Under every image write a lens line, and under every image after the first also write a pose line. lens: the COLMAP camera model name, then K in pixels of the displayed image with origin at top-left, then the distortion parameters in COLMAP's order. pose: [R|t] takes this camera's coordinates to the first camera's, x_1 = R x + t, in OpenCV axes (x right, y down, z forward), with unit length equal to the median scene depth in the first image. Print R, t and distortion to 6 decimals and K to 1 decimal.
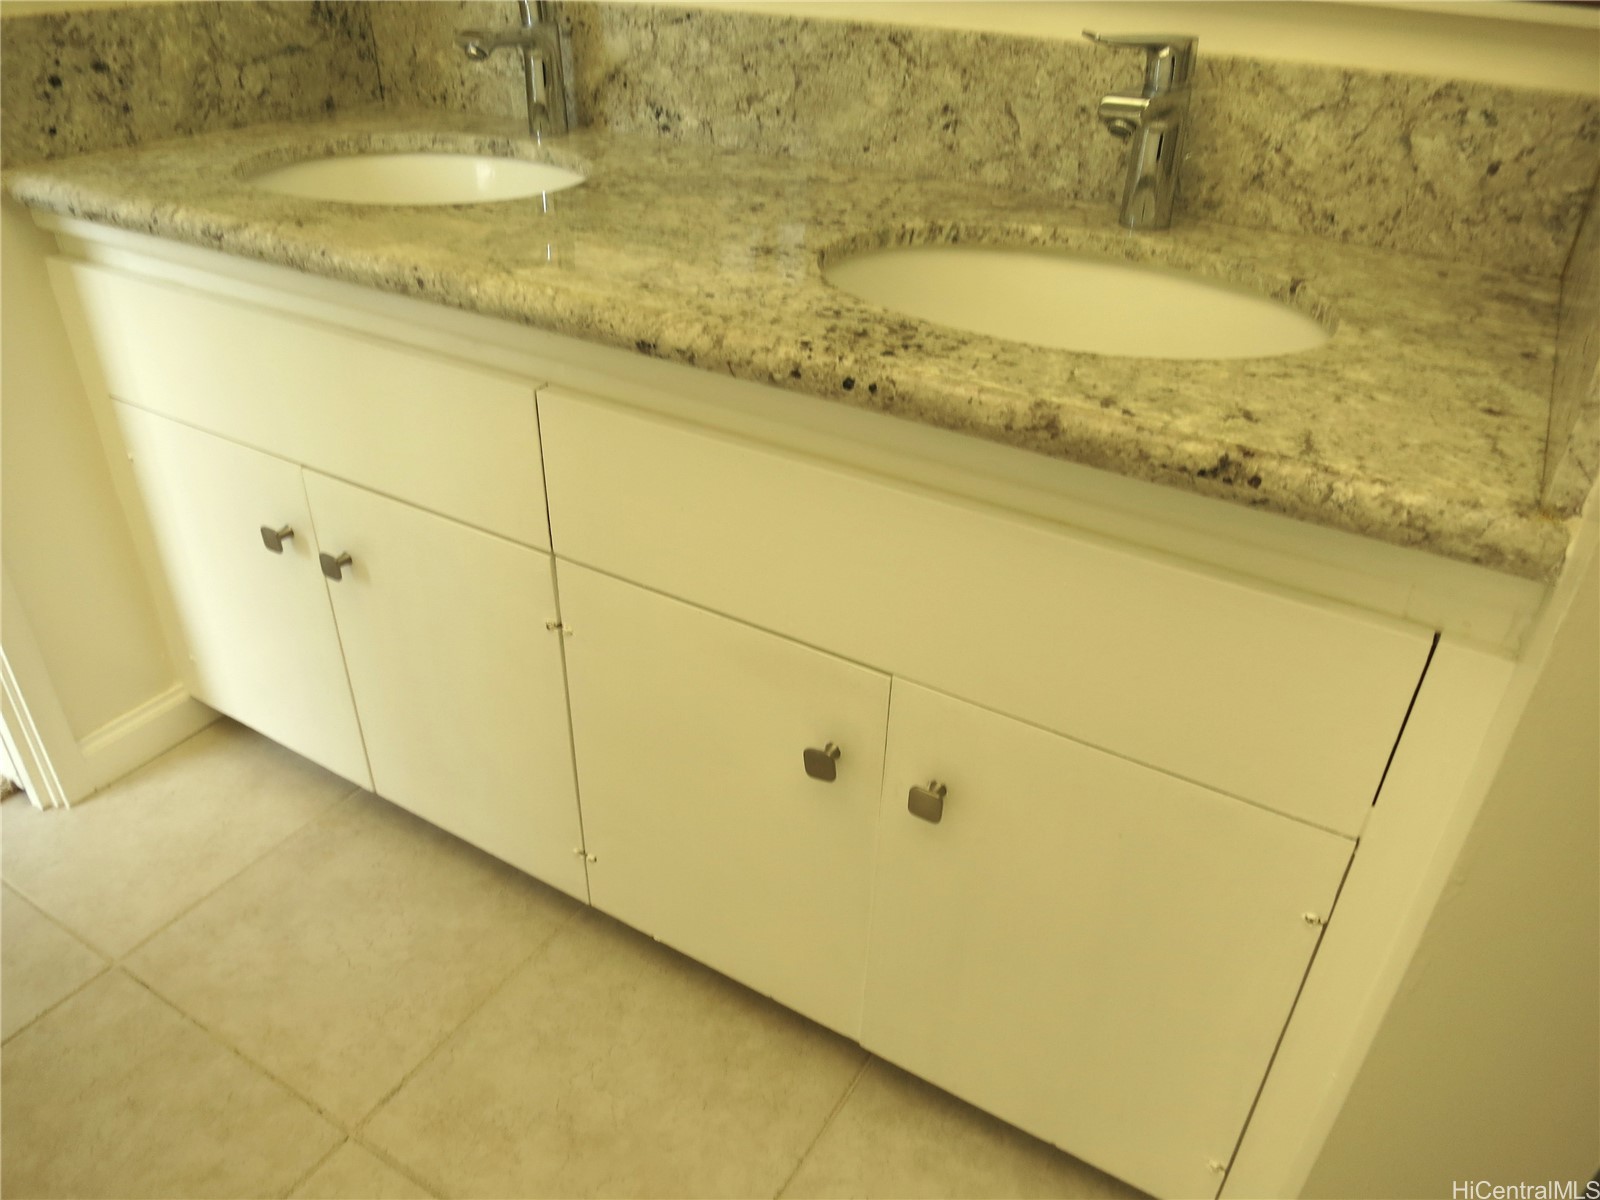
lens RADIAL K [[1224.7, 0, 800.0], [0, 1224.7, 600.0], [0, 0, 1]] dist [-0.009490, -0.005175]
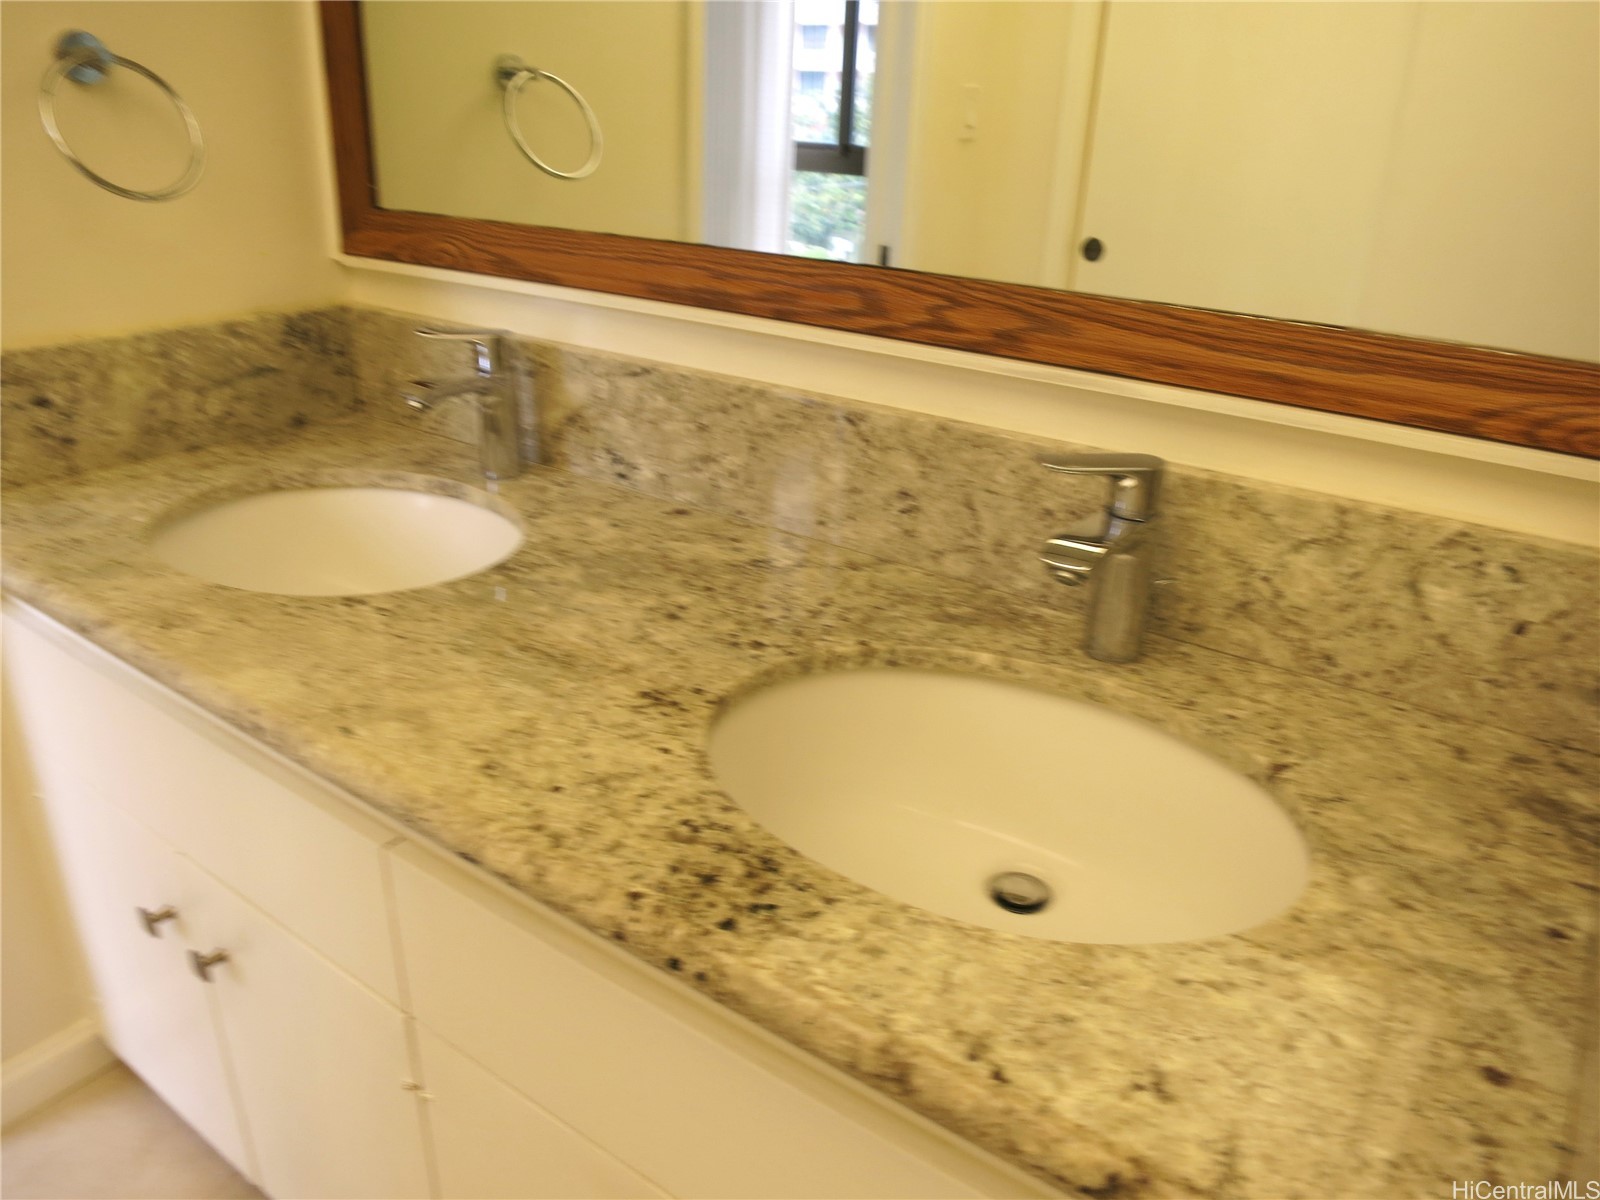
lens RADIAL K [[1222.1, 0, 800.0], [0, 1222.1, 600.0], [0, 0, 1]] dist [0.001653, -0.013213]
pose [[0.997201, 0.036874, -0.065045, 0.116263], [-0.045738, 0.989019, -0.140530, -0.213848], [0.059148, 0.143111, 0.987938, 0.121764]]
